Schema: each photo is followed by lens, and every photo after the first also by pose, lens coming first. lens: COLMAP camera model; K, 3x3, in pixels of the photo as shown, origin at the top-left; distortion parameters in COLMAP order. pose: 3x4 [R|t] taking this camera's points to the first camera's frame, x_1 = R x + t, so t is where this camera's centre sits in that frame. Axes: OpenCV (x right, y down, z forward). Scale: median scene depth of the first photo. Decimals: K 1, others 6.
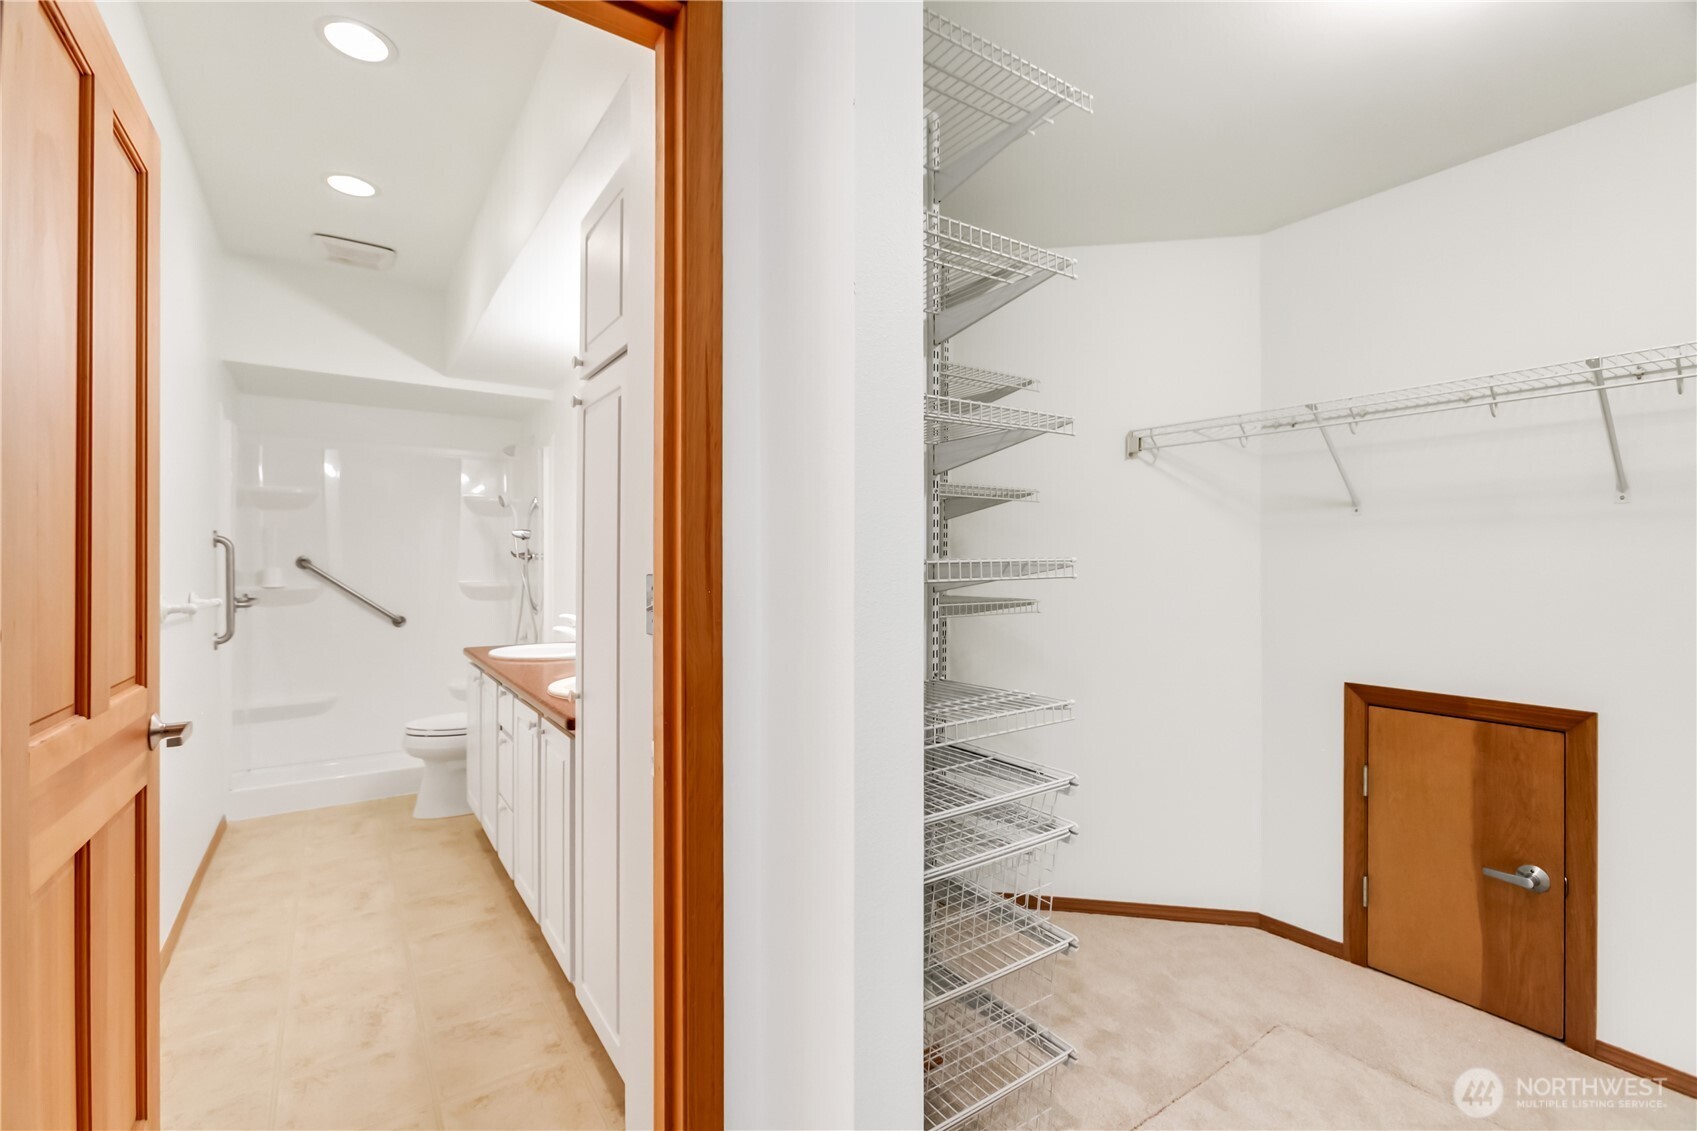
lens RADIAL K [[755.1, 0, 844.6], [0, 755.1, 568.0], [0, 0, 1]] dist [0.013499, -0.000618]
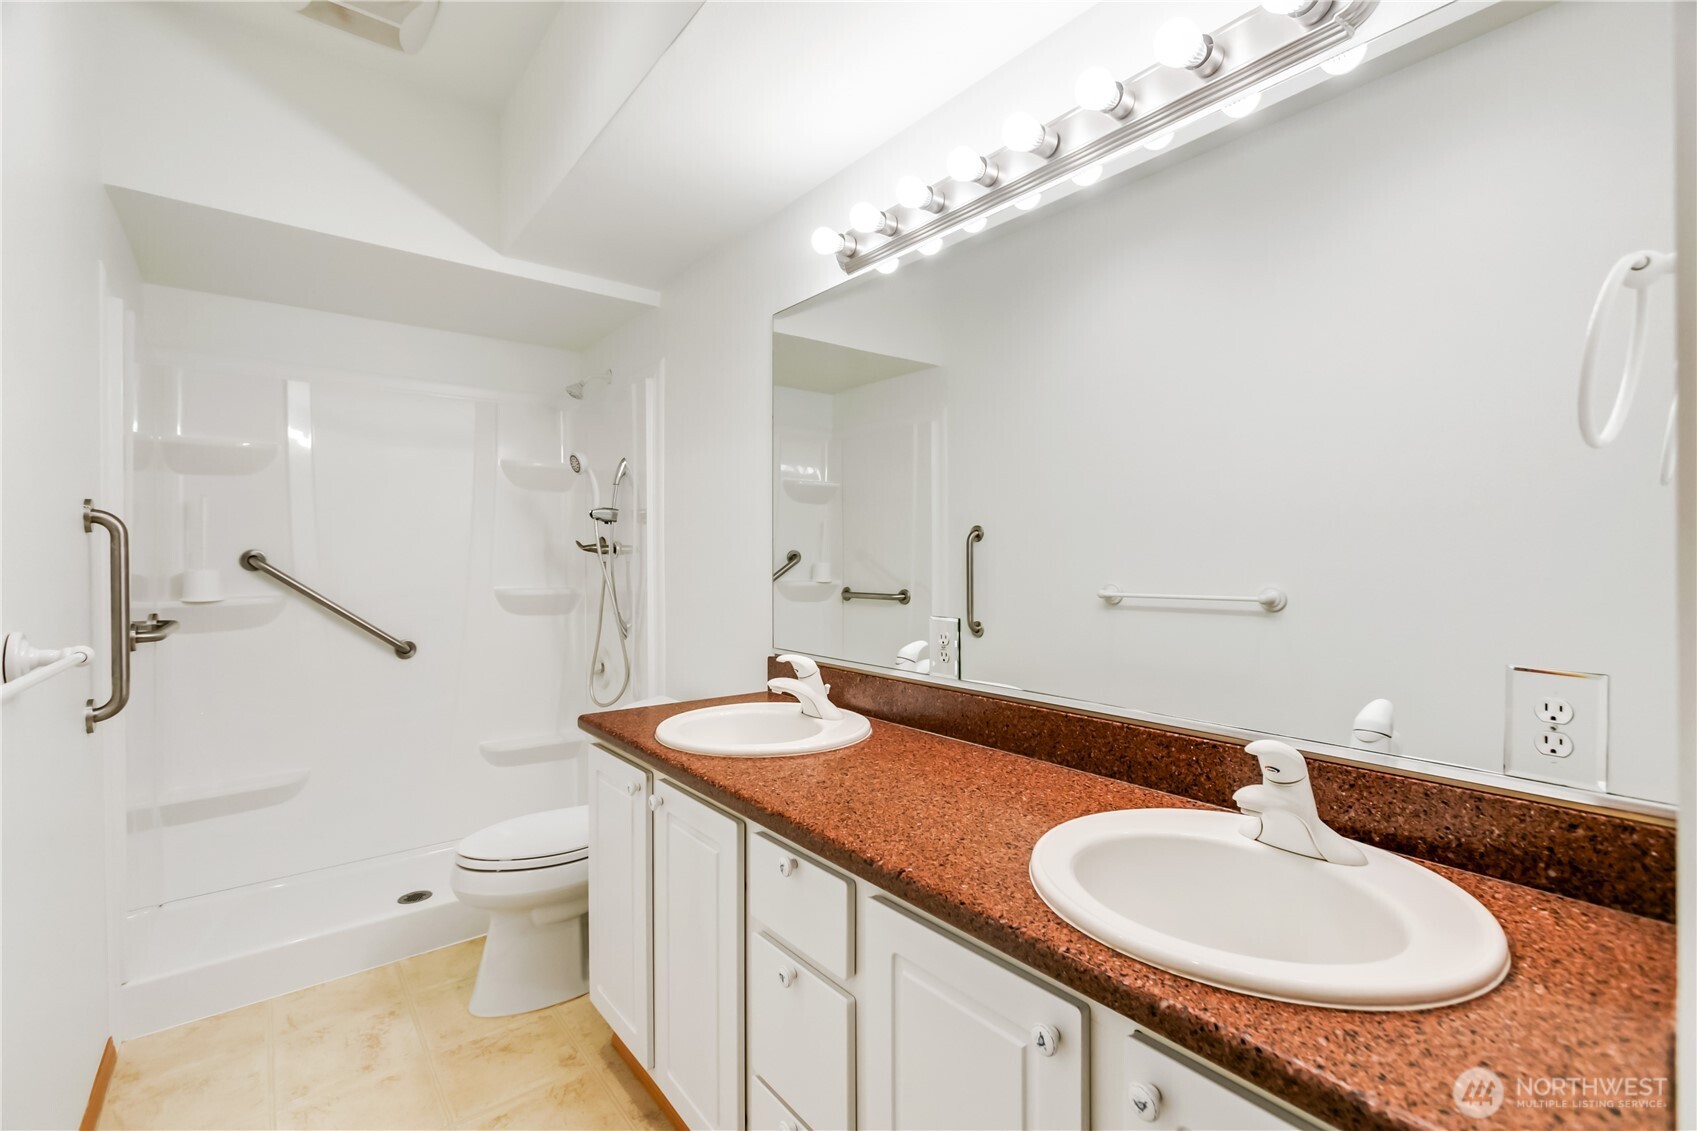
lens RADIAL K [[755.1, 0, 853.7], [0, 755.1, 559.5], [0, 0, 1]] dist [0.013499, -0.000618]
pose [[0.997183, -0.005550, 0.074807, -0.295236], [0.005781, 0.999979, -0.002883, -0.003476], [-0.074789, 0.003307, 0.997194, 0.376654]]
